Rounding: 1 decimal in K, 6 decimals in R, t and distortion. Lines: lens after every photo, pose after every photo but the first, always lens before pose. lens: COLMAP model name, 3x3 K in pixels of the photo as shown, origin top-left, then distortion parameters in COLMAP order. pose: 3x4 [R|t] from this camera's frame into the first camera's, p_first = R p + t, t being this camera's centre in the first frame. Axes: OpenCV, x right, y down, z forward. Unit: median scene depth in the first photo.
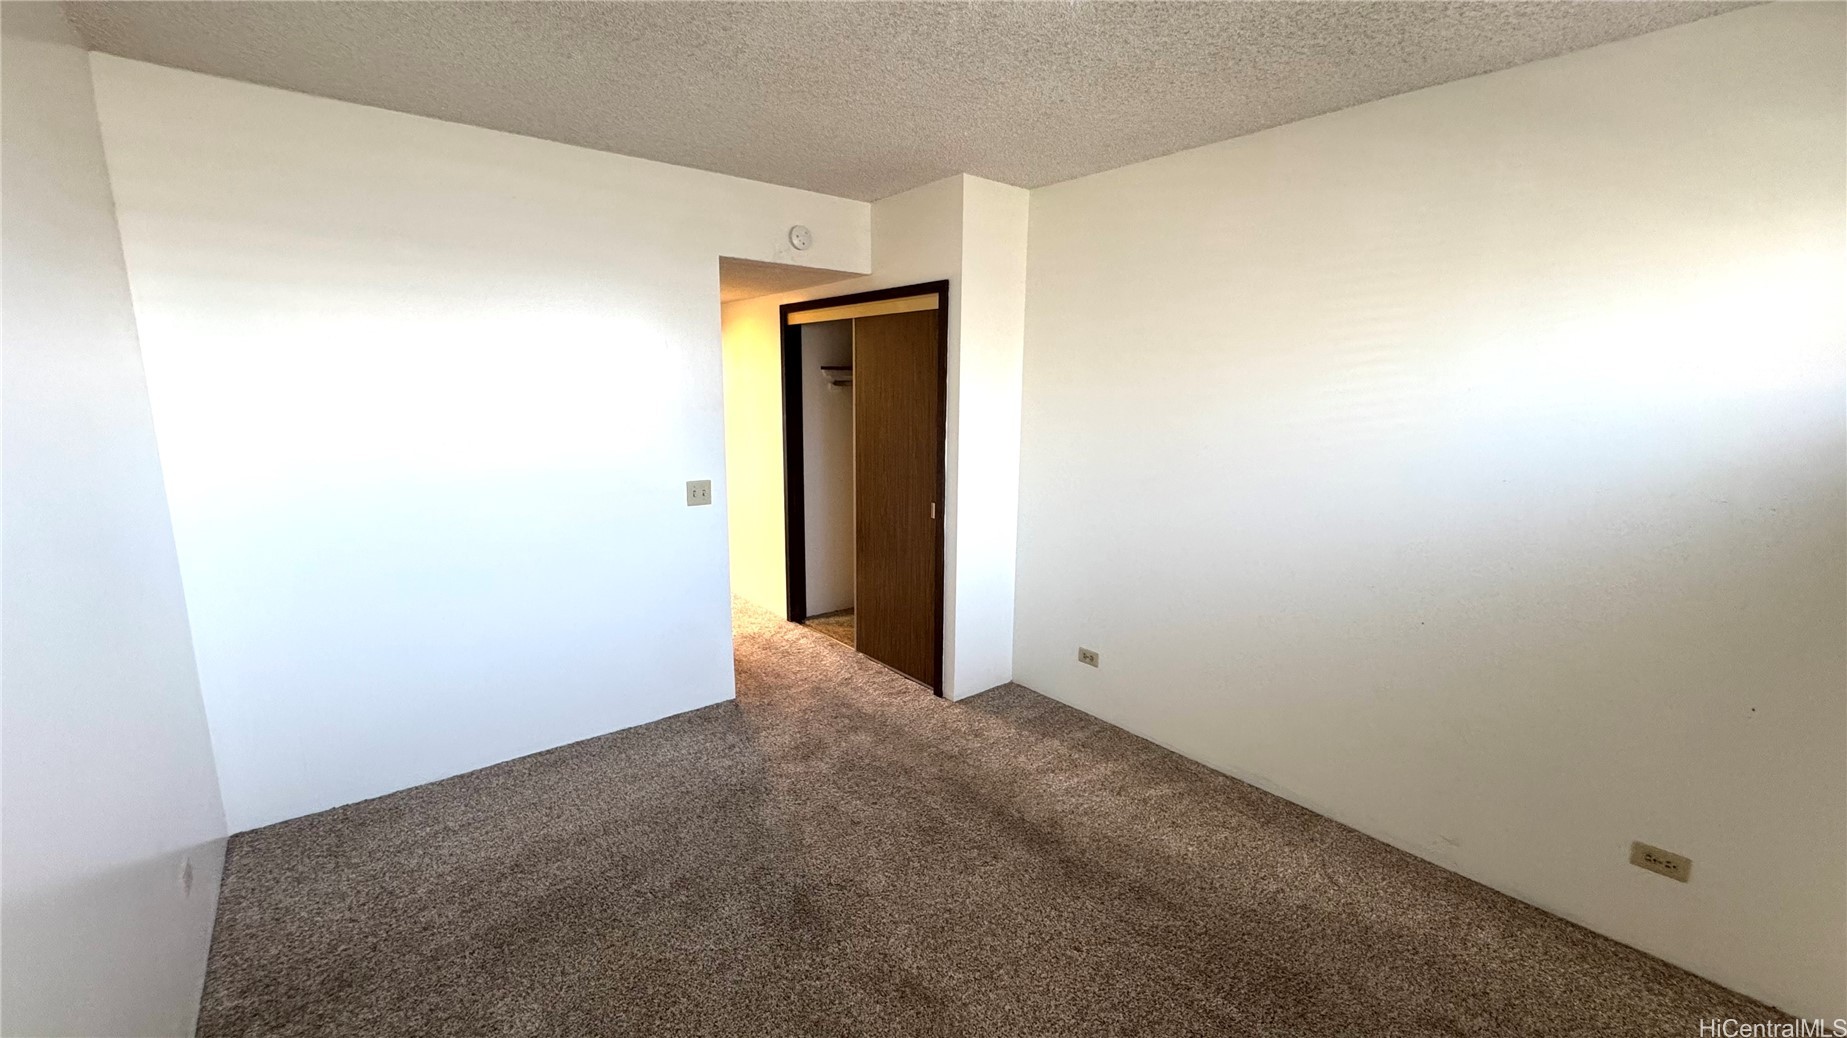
lens RADIAL K [[742.4, 0, 923.5], [0, 742.4, 520.0], [0, 0, 1]] dist [0.000579, 0.000115]
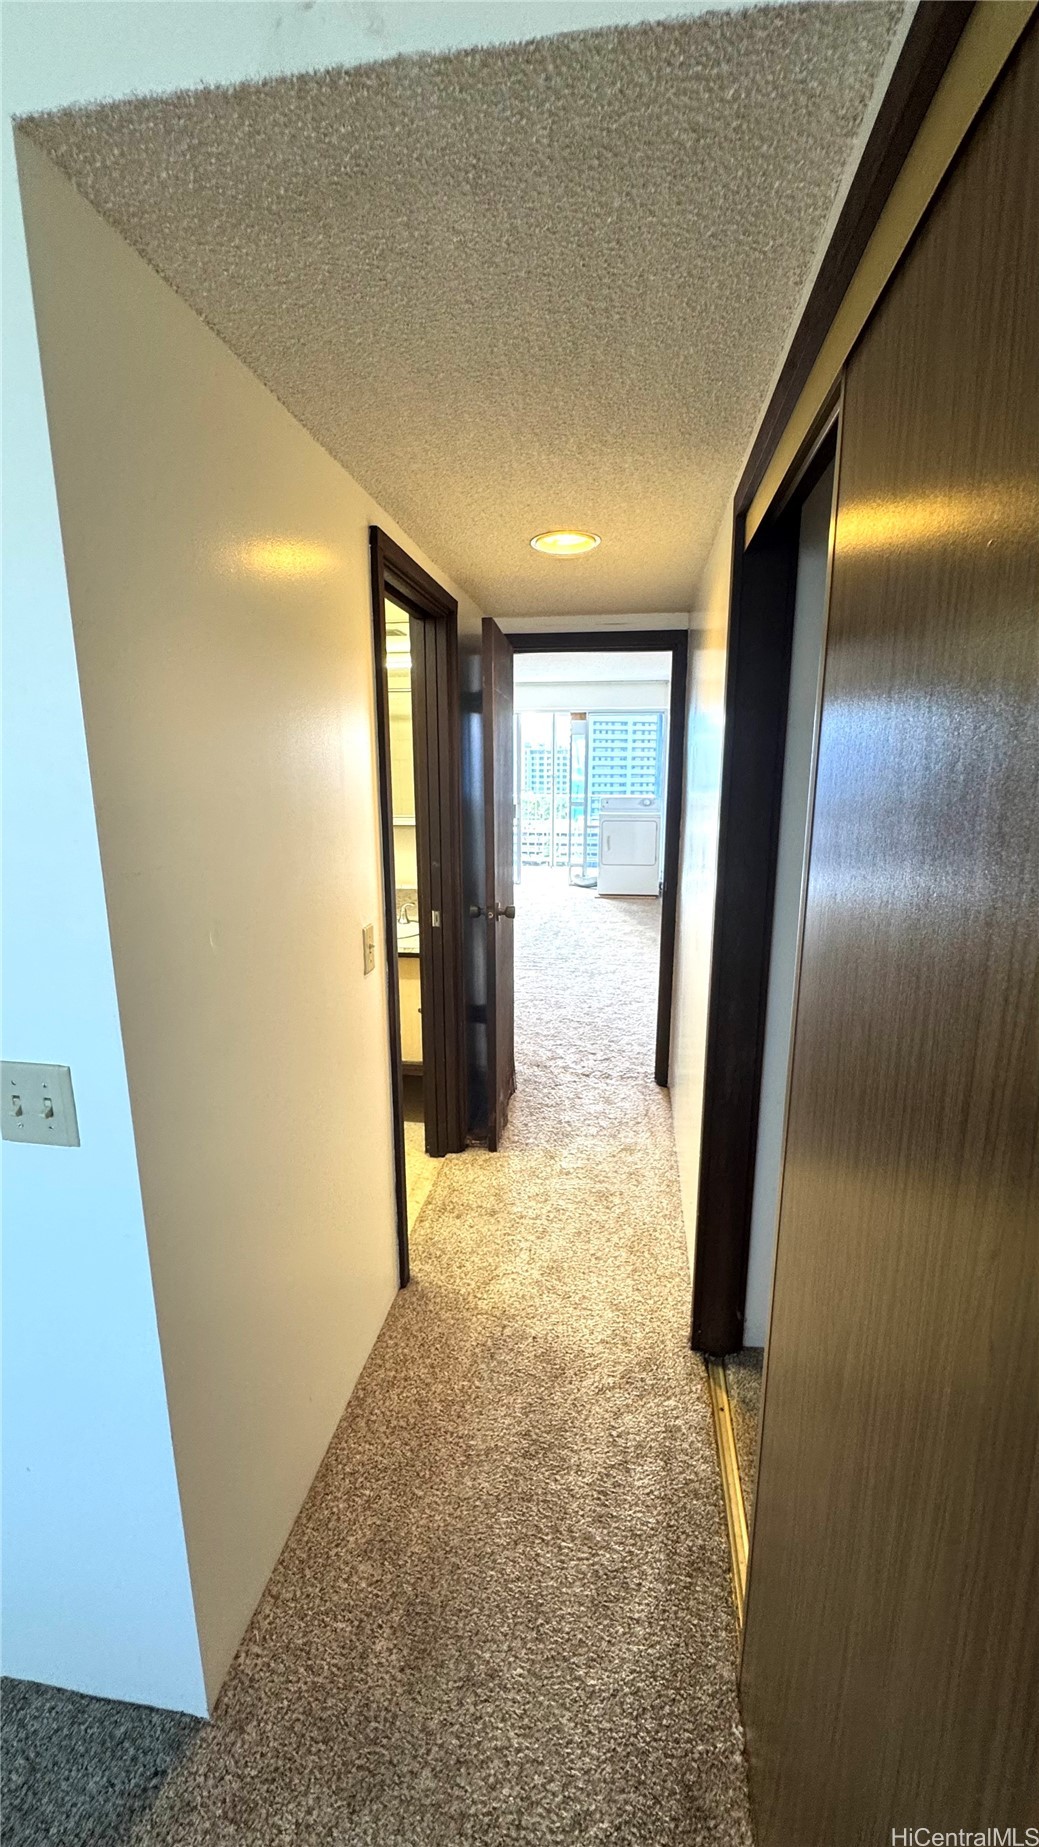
lens RADIAL K [[742.4, 0, 518.9], [0, 742.4, 923.5], [0, 0, 1]] dist [0.000579, 0.000115]
pose [[0.669891, 0.143942, -0.728372, 0.017680], [-0.125398, 0.988868, 0.080092, -0.121781], [0.731793, 0.037683, 0.680485, 0.749903]]
